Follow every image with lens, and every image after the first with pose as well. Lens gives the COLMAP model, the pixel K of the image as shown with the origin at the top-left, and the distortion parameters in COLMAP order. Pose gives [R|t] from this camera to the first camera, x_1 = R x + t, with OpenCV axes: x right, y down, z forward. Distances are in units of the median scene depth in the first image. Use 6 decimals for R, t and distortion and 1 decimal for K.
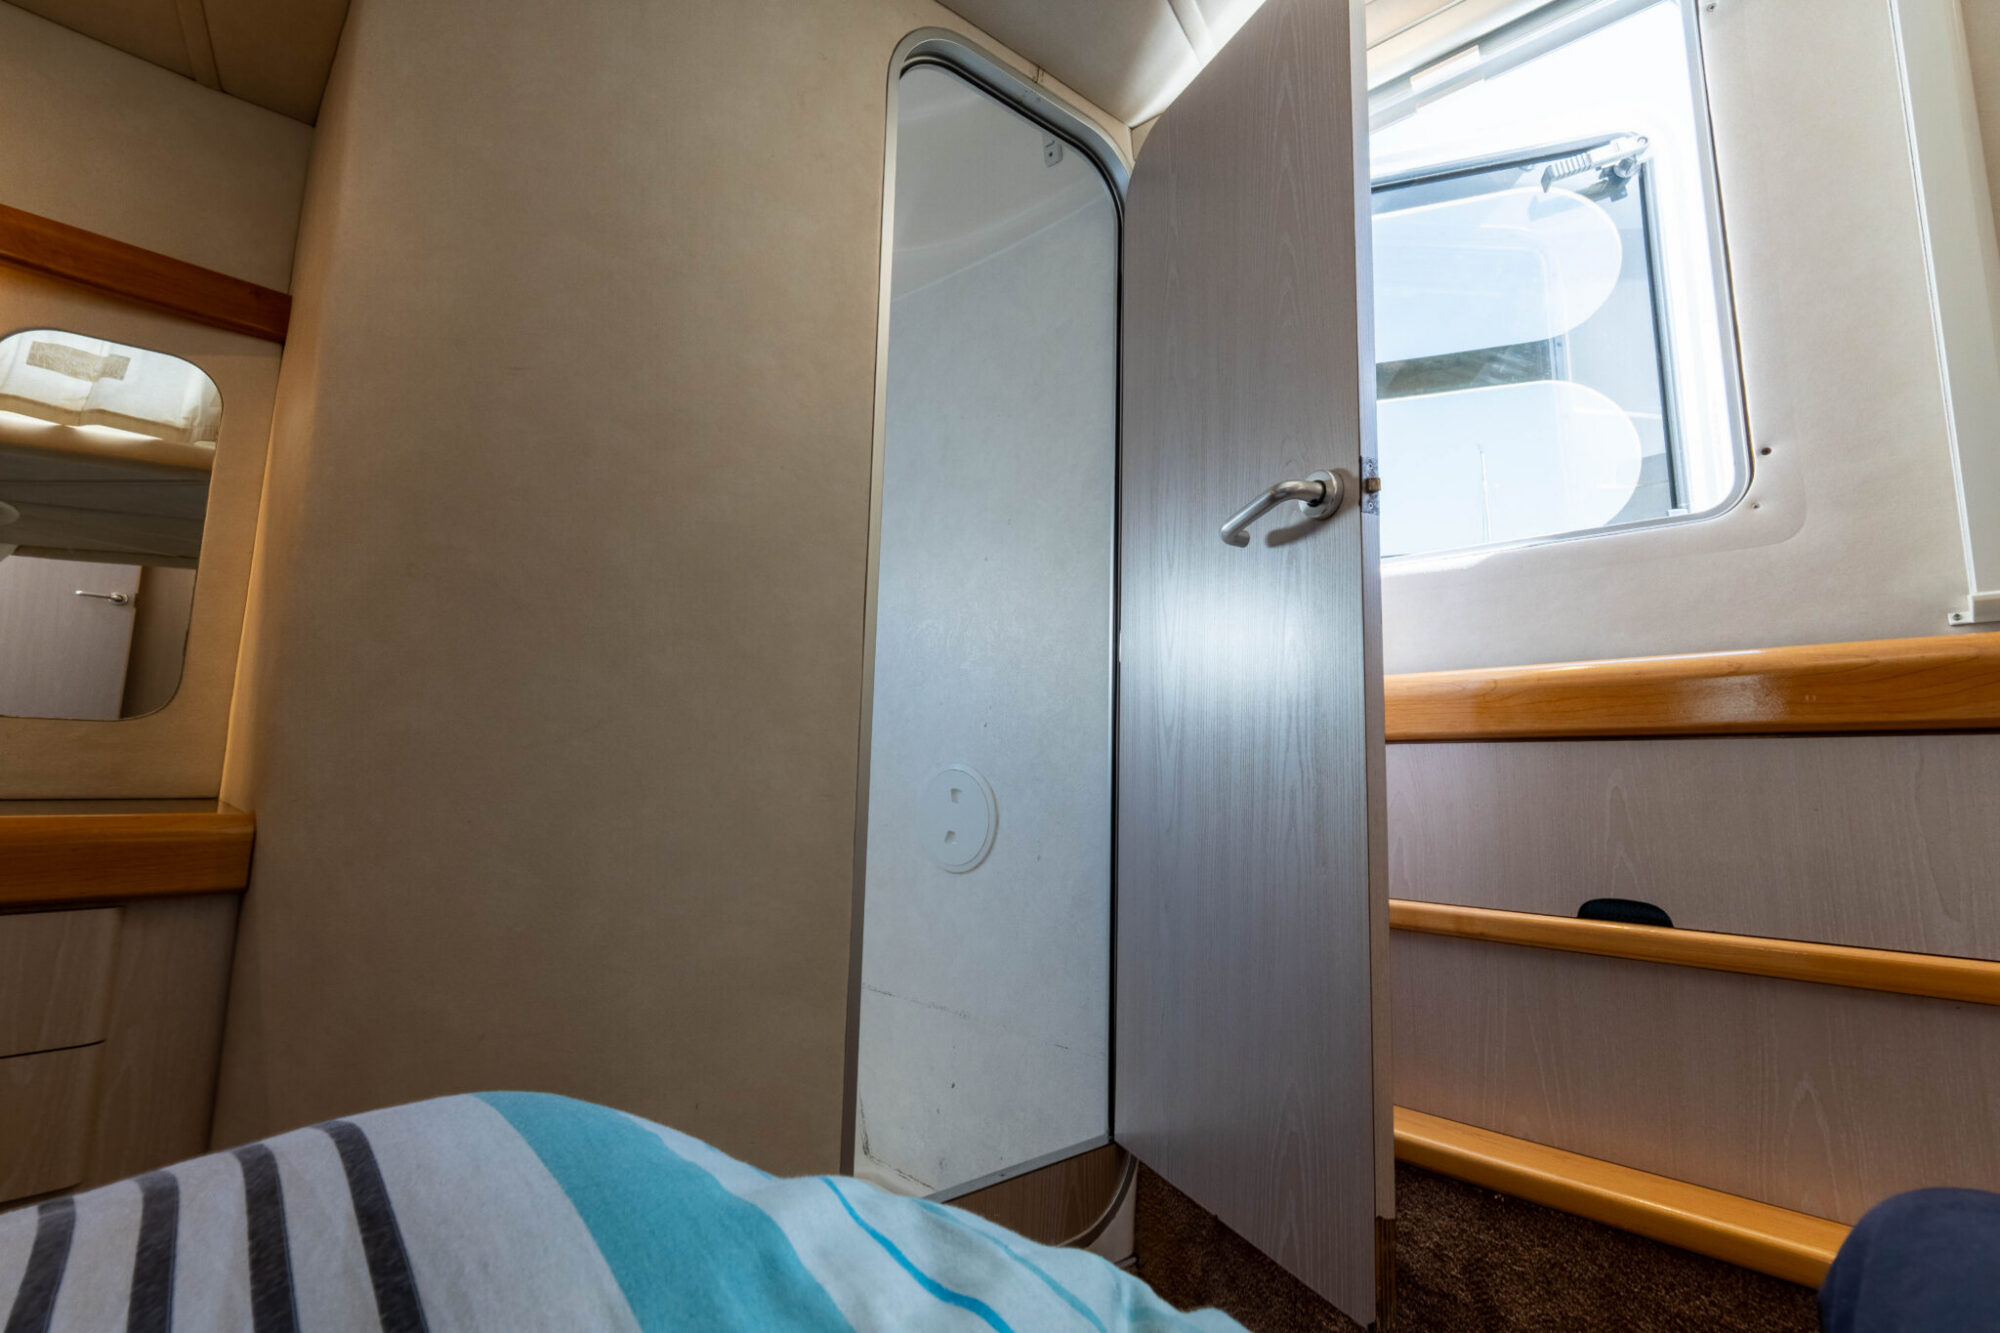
lens RADIAL K [[840.6, 0, 1002.1], [0, 840.6, 659.9], [0, 0, 1]] dist [-0.006202, 0.000116]
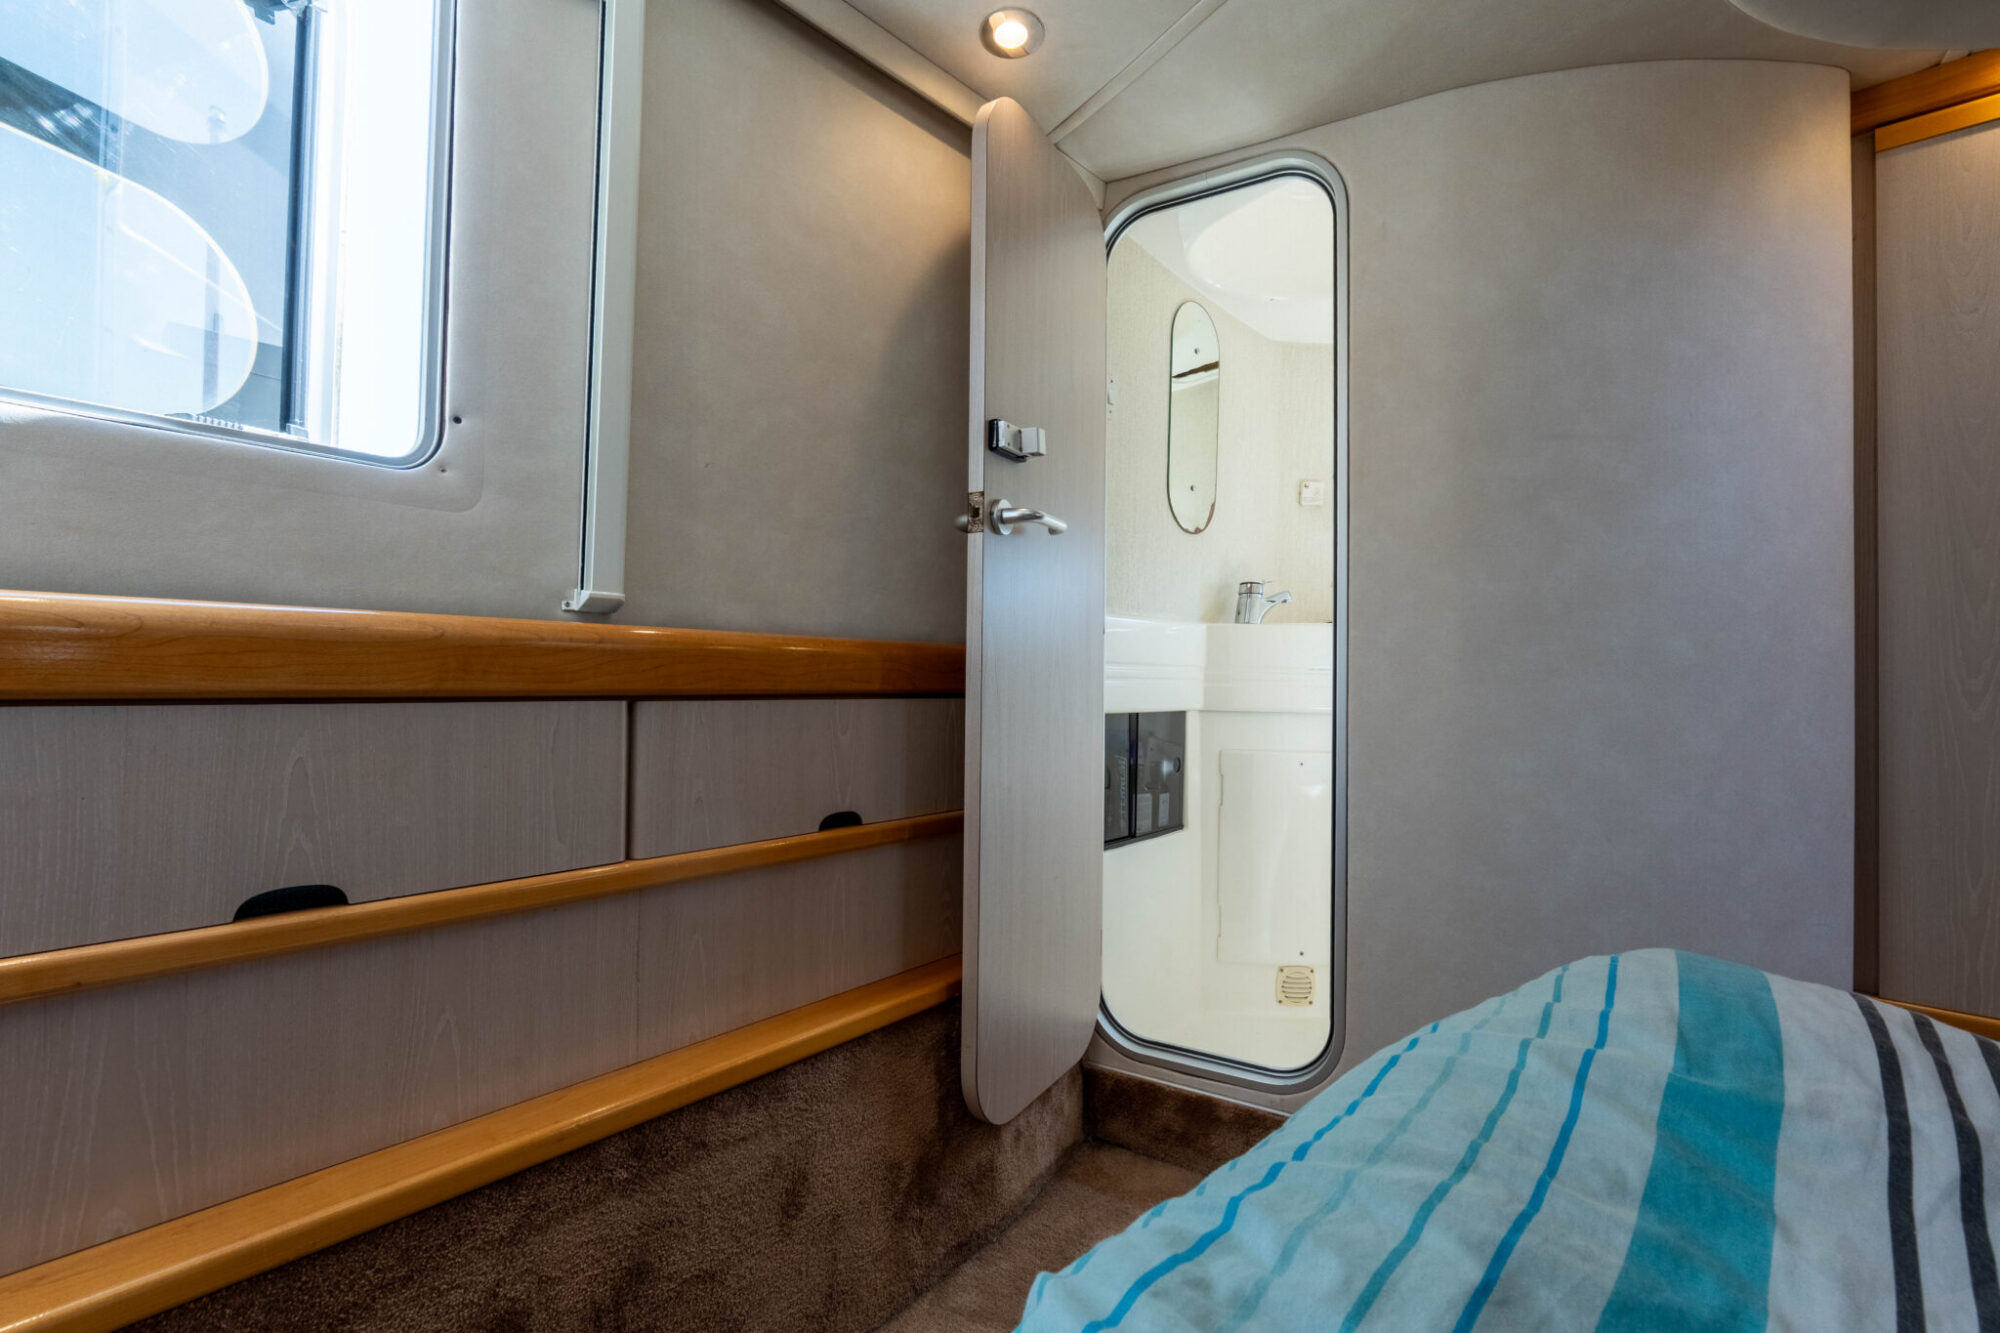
lens RADIAL K [[840.6, 0, 1002.1], [0, 840.6, 659.9], [0, 0, 1]] dist [-0.006202, 0.000116]
pose [[-0.044396, 0.009333, 0.998970, -0.157251], [-0.150309, 0.988511, -0.015916, -0.042255], [-0.987642, -0.150861, -0.042483, 0.344315]]
